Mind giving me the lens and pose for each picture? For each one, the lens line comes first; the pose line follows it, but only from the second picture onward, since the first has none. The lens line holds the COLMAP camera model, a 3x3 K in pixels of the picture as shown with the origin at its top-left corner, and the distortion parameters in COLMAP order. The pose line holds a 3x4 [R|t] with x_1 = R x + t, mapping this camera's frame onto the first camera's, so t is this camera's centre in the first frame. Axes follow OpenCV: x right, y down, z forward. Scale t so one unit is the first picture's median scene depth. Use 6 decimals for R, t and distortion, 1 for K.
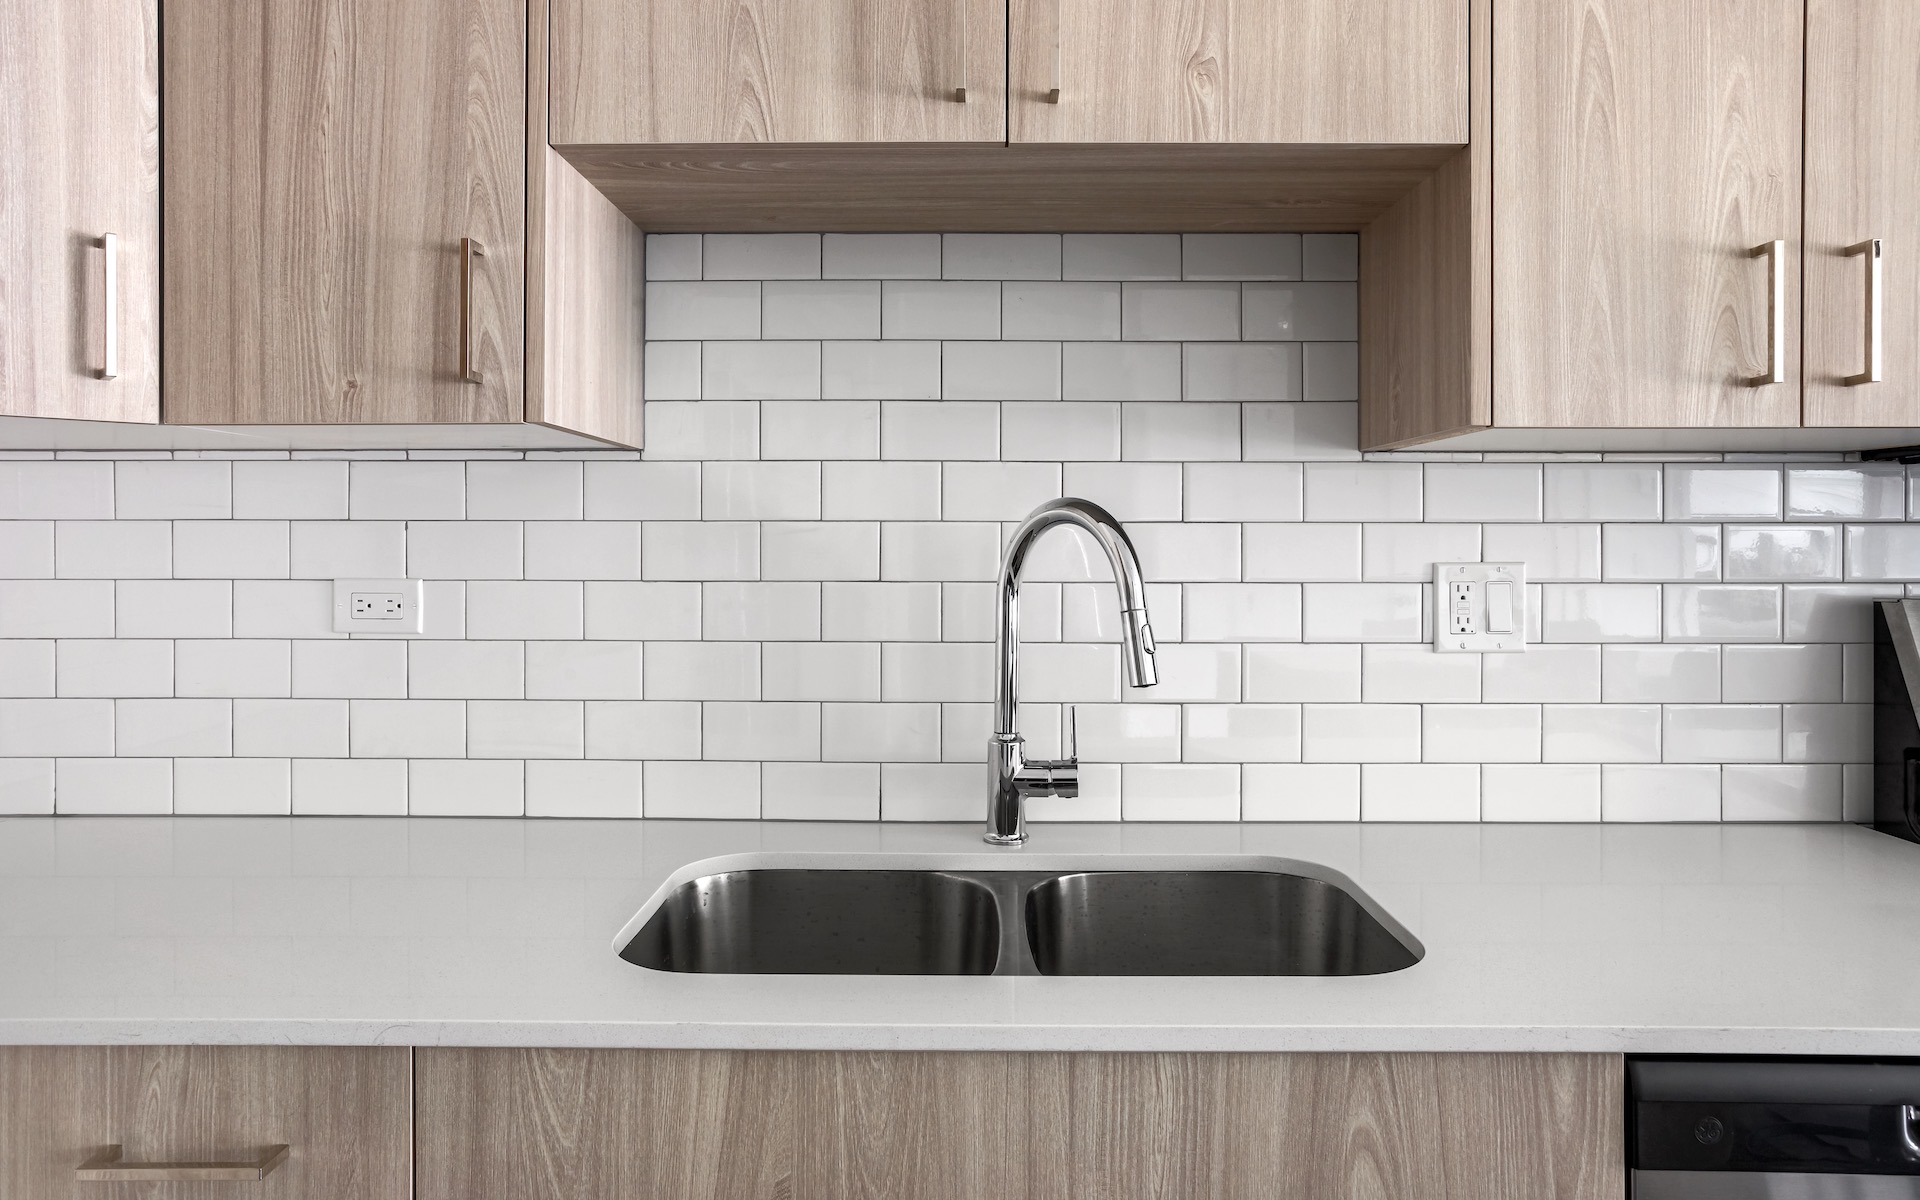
lens RADIAL K [[1209.2, 0, 964.0], [0, 1209.2, 543.6], [0, 0, 1]] dist [-0.036600, 0.045239]
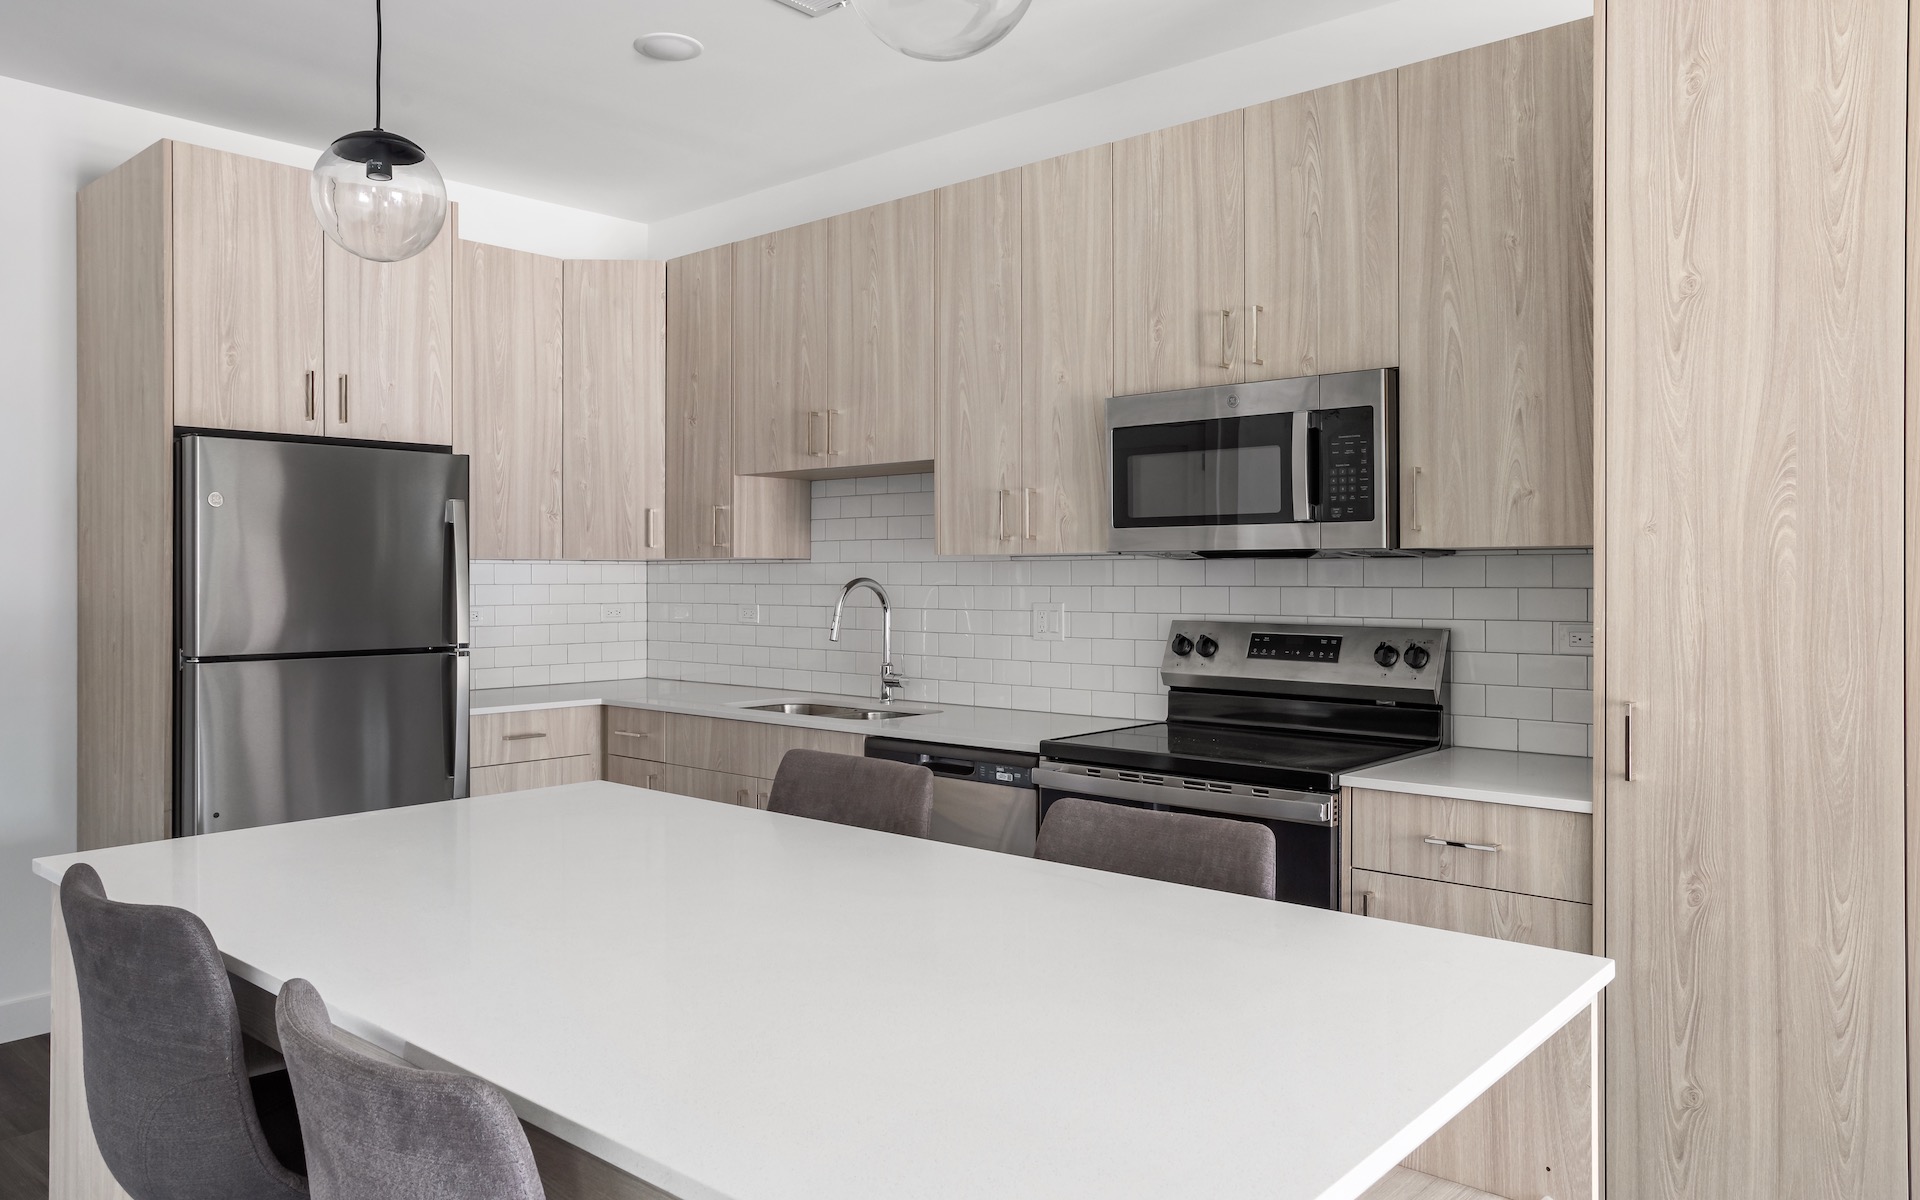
lens RADIAL K [[1325.7, 0, 957.0], [0, 1325.7, 572.0], [0, 0, 1]] dist [-0.031262, 0.047351]
pose [[0.753680, -0.003590, -0.657232, 2.575150], [-0.000634, 0.999981, -0.006188, -0.036690], [0.657242, 0.005081, 0.753663, -1.397601]]
